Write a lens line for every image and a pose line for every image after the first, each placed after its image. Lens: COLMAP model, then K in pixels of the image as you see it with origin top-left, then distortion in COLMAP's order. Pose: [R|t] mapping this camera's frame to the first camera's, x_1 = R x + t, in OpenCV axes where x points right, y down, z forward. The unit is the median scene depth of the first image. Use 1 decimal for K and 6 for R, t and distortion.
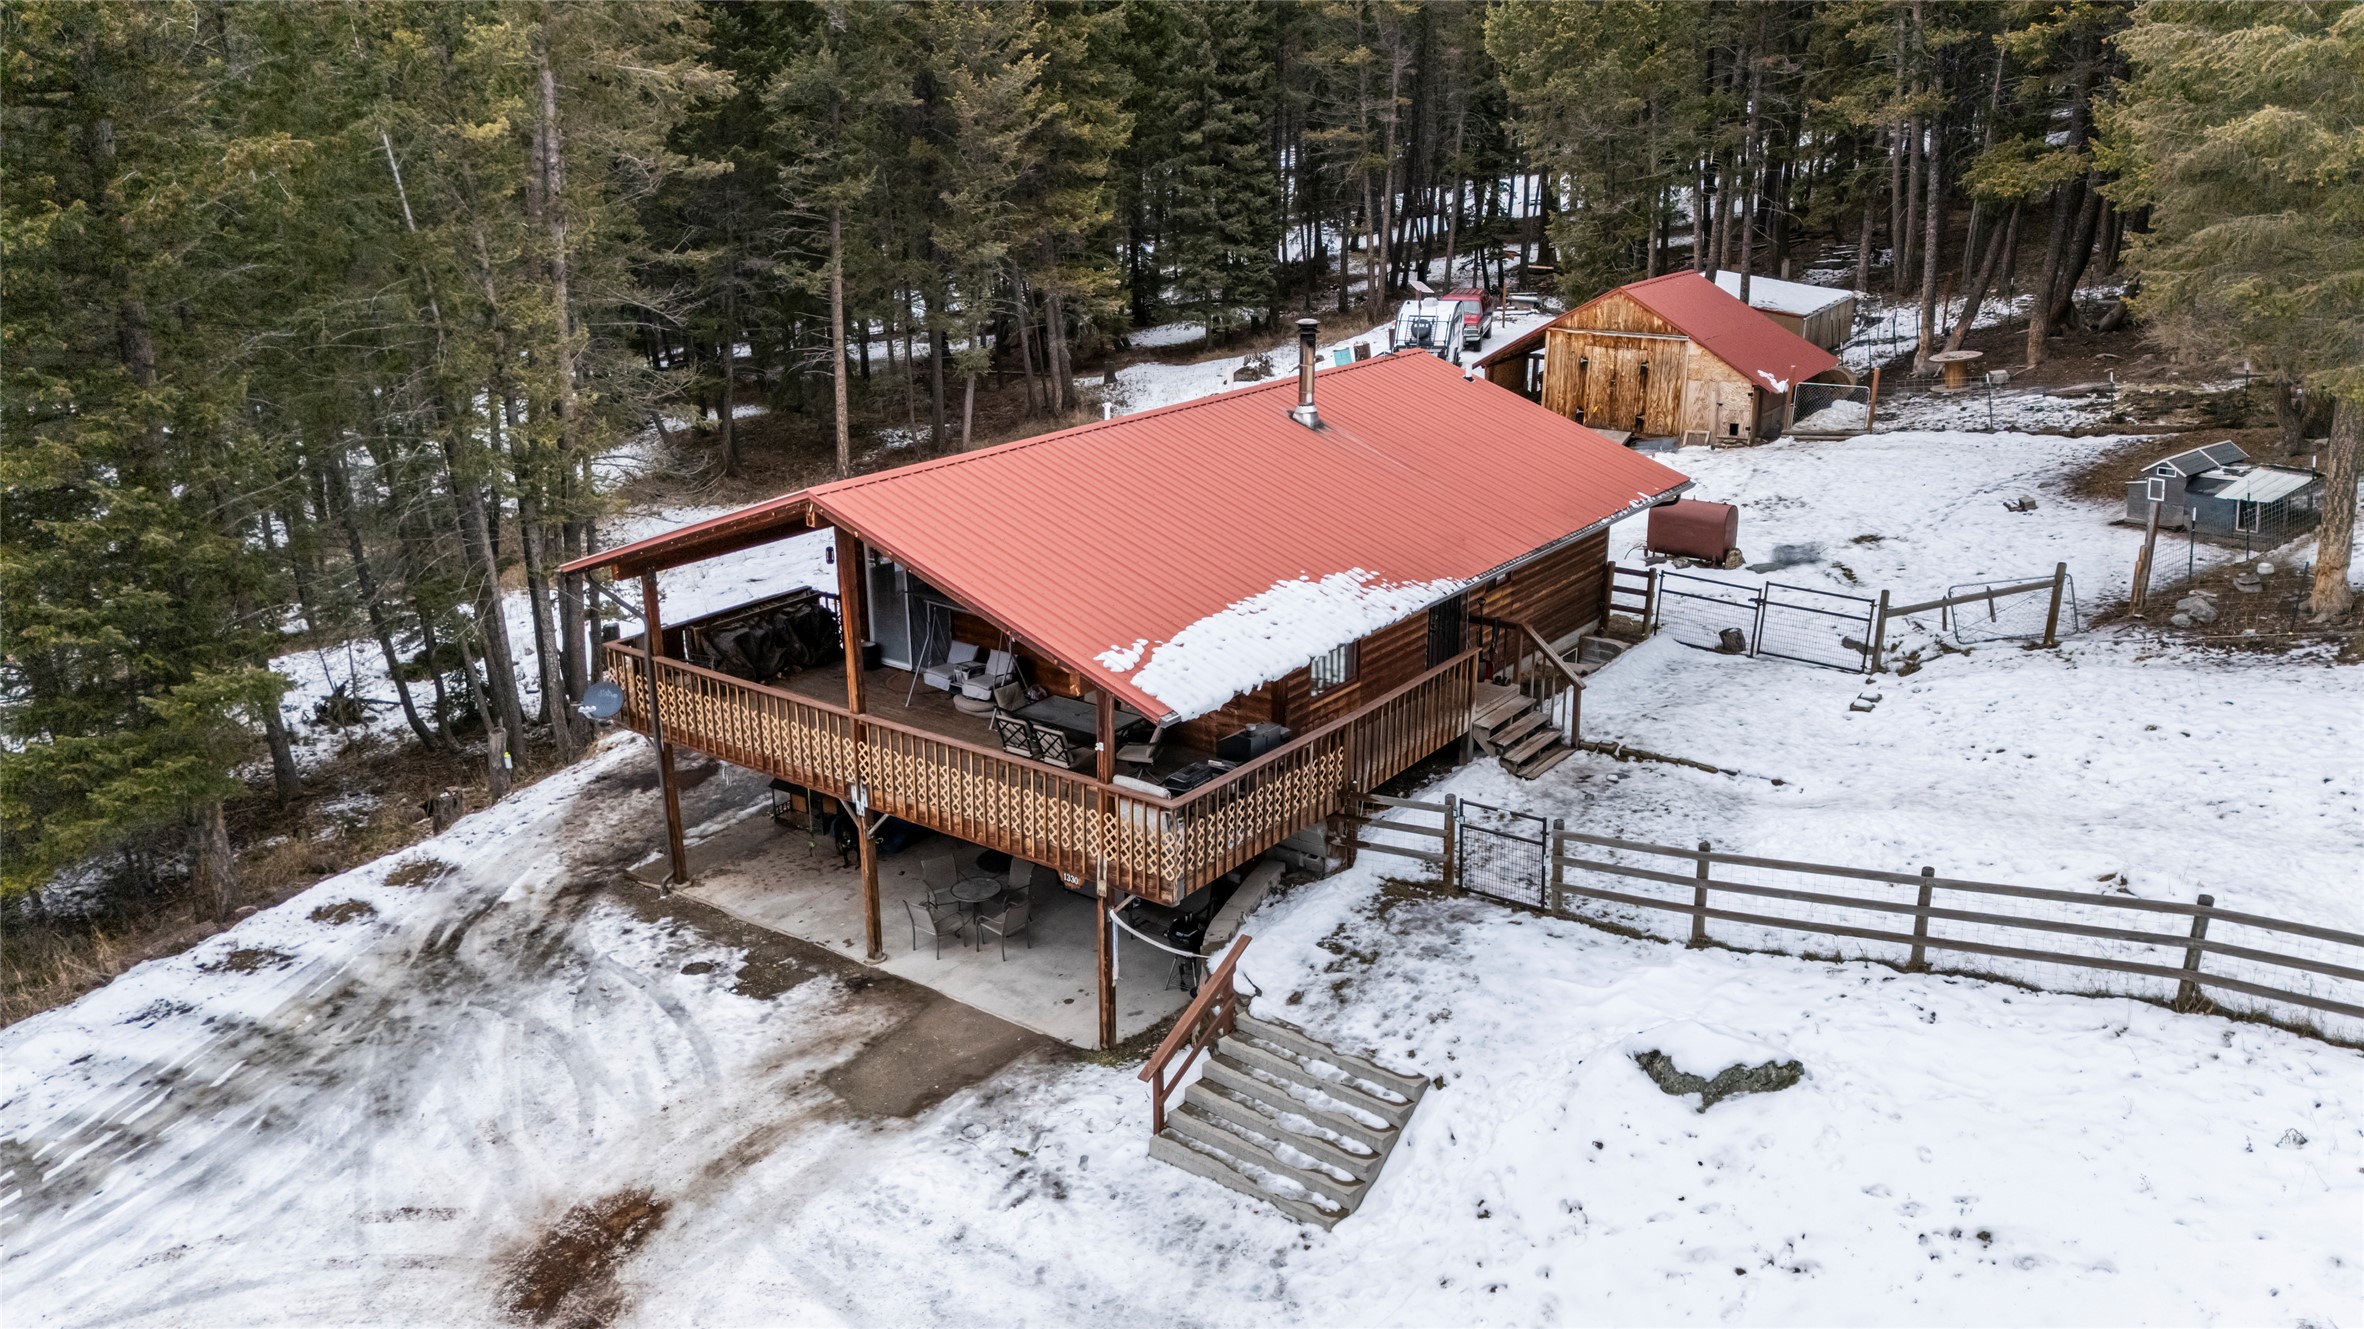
lens RADIAL K [[1721.8, 0, 1182.0], [0, 1721.8, 664.5], [0, 0, 1]] dist [0.086429, -0.076171]
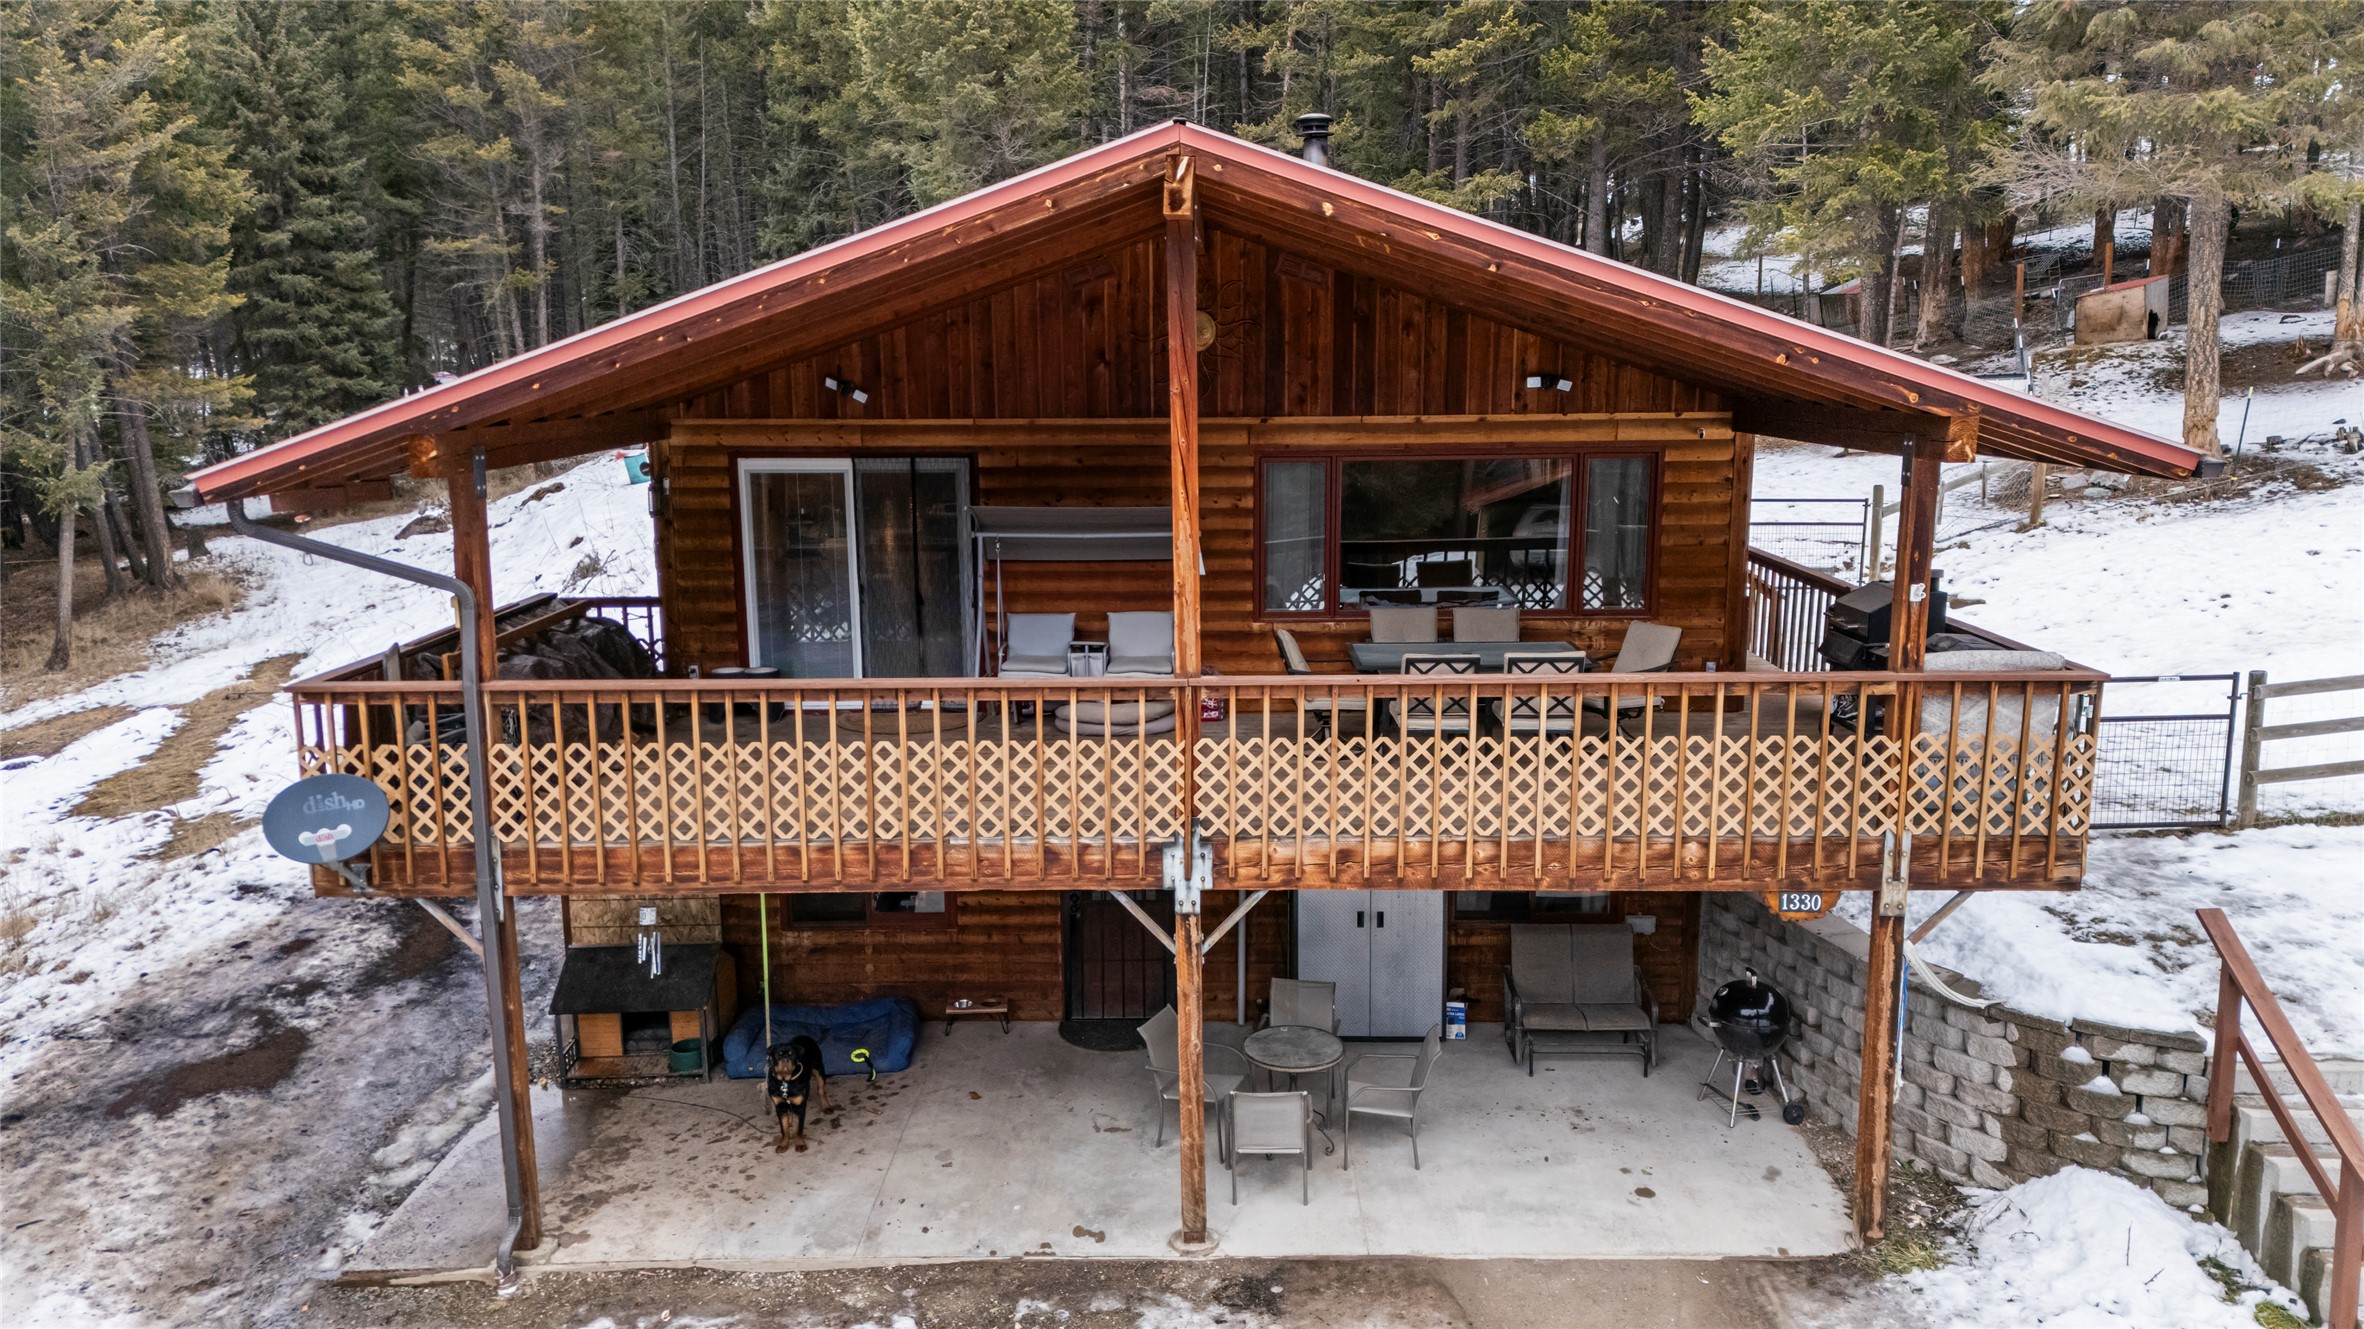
lens RADIAL K [[1721.8, 0, 1182.0], [0, 1721.8, 664.5], [0, 0, 1]] dist [0.086429, -0.076171]
pose [[0.813421, -0.106638, 0.571817, -0.172581], [0.187525, 0.978640, -0.084252, 0.024194], [-0.550618, 0.175762, 0.816043, 0.244855]]
